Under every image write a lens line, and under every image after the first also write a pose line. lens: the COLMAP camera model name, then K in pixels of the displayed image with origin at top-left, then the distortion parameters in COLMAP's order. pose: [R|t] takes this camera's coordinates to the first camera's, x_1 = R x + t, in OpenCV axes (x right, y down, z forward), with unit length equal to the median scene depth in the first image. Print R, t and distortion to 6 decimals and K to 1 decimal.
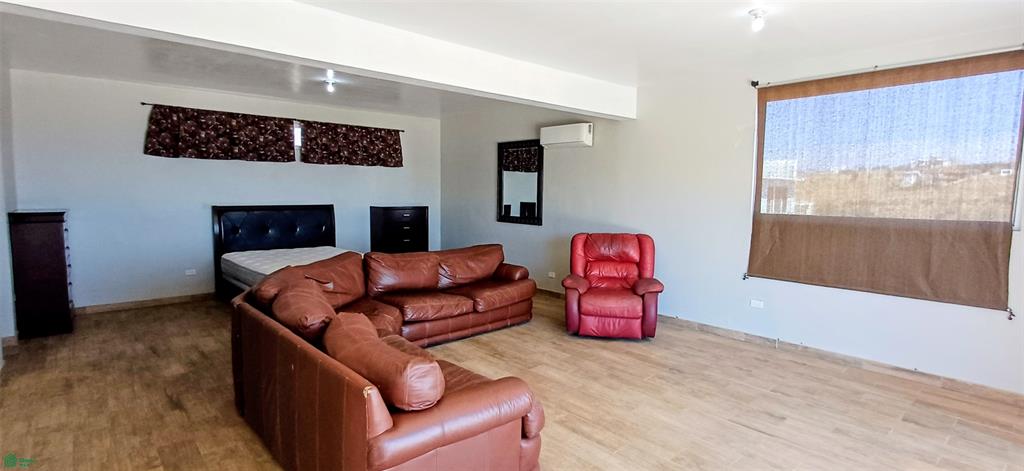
lens RADIAL K [[489.5, 0, 506.3], [0, 489.5, 233.9], [0, 0, 1]] dist [-0.000589, 0.000057]
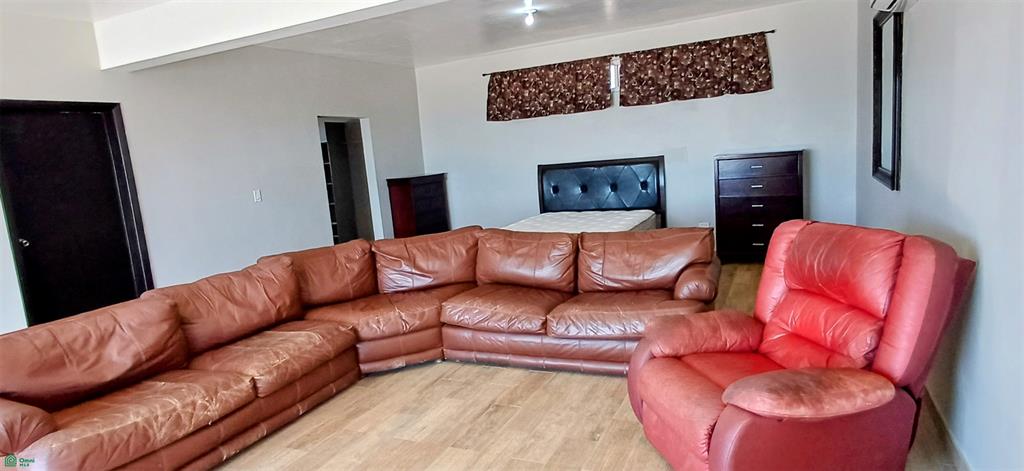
lens RADIAL K [[553.6, 0, 510.7], [0, 553.6, 238.3], [0, 0, 1]] dist [0.006626, 0.000735]
pose [[0.394369, 0.104672, -0.912971, 0.409275], [0.012379, 0.992797, 0.119171, -0.041344], [0.918869, -0.058299, 0.390232, 0.477874]]
